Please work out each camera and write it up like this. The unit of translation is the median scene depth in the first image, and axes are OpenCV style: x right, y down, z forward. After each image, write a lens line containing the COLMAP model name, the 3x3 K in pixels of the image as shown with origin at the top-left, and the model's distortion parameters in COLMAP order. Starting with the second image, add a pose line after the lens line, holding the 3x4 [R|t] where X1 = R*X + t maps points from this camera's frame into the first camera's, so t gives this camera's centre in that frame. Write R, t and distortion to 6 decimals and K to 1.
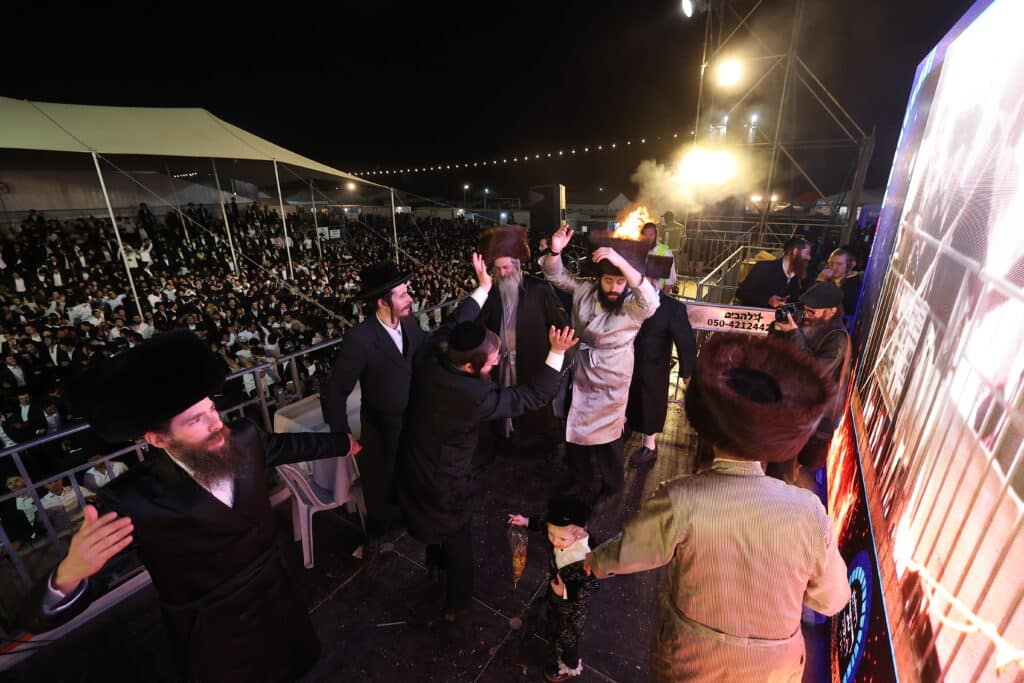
lens RADIAL K [[435.8, 0, 509.8], [0, 435.8, 341.3], [0, 0, 1]] dist [-0.032972, 0.009770]
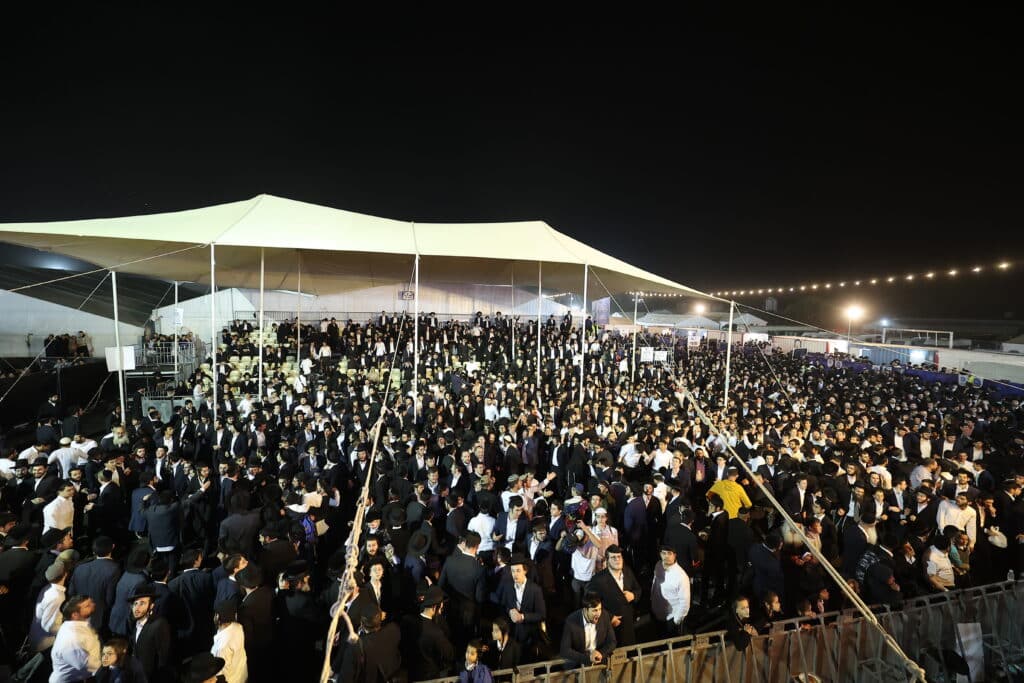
lens RADIAL K [[452.1, 0, 508.0], [0, 452.1, 342.4], [0, 0, 1]] dist [-0.028882, 0.009886]
pose [[0.730691, 0.072016, -0.678900, -0.029190], [-0.255755, 0.950881, -0.174399, -0.057341], [0.632993, 0.301064, 0.713218, 0.233476]]
